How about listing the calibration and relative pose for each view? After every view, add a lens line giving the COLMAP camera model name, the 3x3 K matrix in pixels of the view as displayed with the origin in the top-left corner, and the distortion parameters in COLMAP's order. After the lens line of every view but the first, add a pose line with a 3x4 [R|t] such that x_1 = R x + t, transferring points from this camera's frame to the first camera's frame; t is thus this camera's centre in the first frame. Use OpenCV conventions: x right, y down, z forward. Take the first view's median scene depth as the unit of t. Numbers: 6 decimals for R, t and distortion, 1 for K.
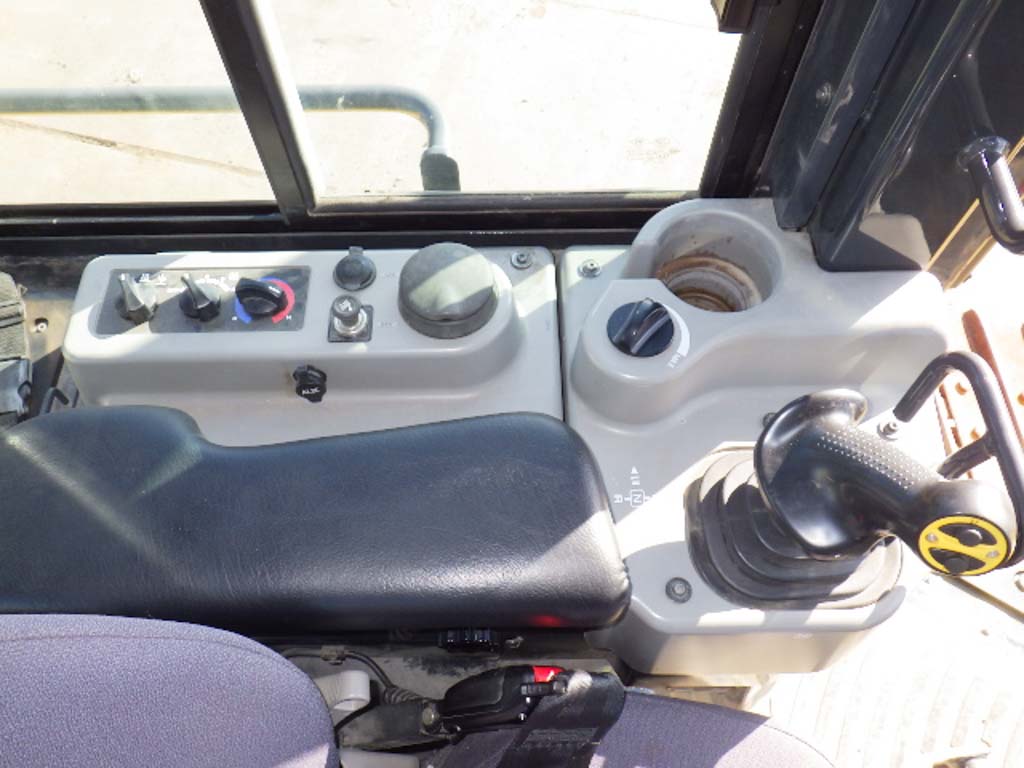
lens RADIAL K [[841.2, 0, 508.1], [0, 841.2, 379.4], [0, 0, 1]] dist [-0.010350, -0.008197]
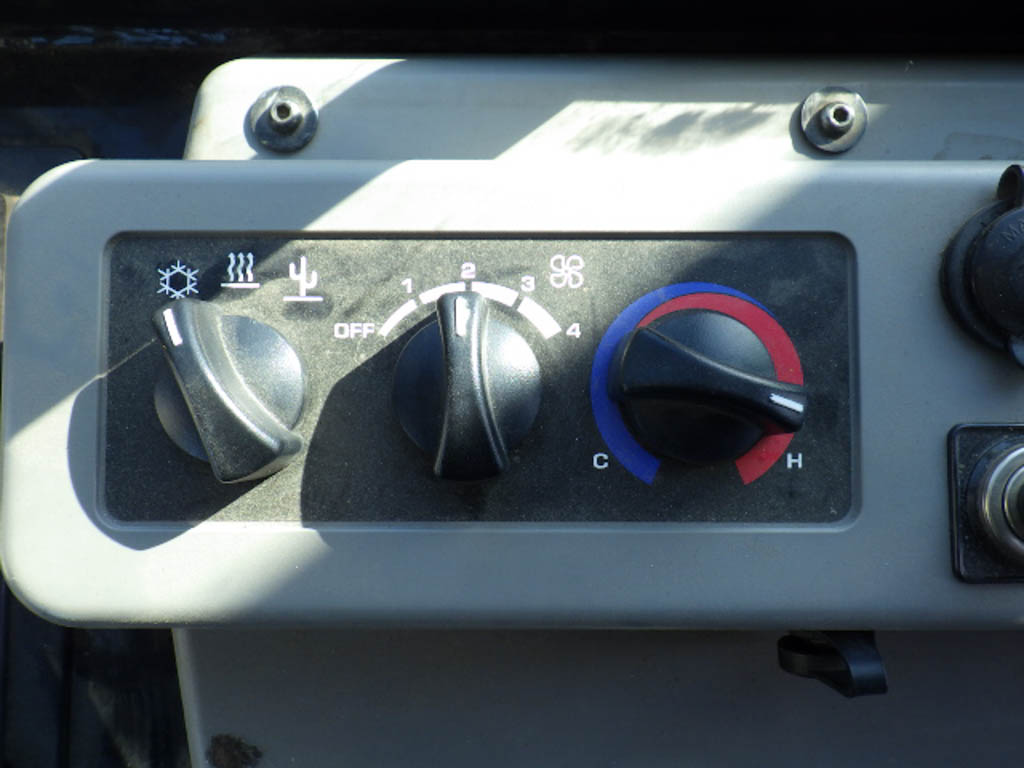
lens RADIAL K [[841.2, 0, 508.1], [0, 841.2, 379.4], [0, 0, 1]] dist [-0.010350, -0.008197]
pose [[0.999832, 0.018292, -0.001433, -0.352349], [-0.015667, 0.891785, 0.452189, -0.219324], [0.009550, -0.452090, 0.891921, 0.758040]]
